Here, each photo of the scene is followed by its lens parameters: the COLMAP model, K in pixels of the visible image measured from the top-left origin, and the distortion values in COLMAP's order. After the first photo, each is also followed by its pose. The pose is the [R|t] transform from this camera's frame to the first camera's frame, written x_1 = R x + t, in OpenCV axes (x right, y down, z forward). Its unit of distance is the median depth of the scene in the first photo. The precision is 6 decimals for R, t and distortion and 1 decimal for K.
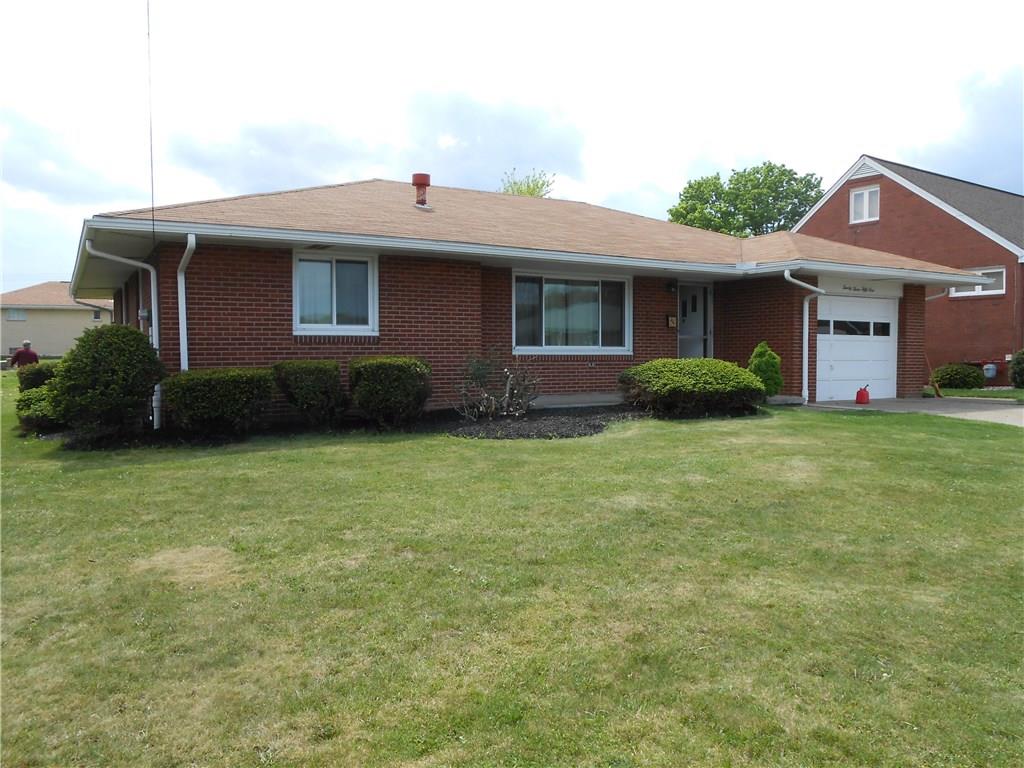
lens RADIAL K [[787.4, 0, 512.1], [0, 787.4, 384.5], [0, 0, 1]] dist [-0.004119, -0.001412]
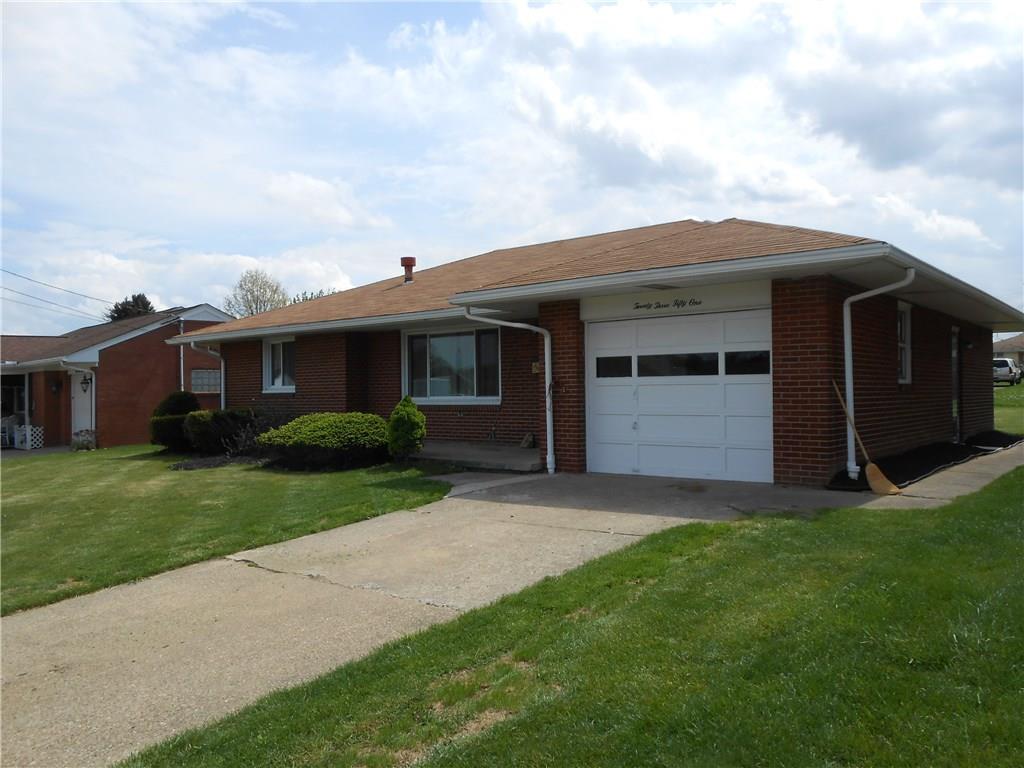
lens RADIAL K [[787.4, 0, 512.1], [0, 787.4, 385.0], [0, 0, 1]] dist [-0.004119, -0.001412]
pose [[0.355453, -0.015066, -0.934573, 1.007114], [-0.019595, 0.999530, -0.023565, -0.038519], [0.934489, 0.026689, 0.354991, 0.662317]]
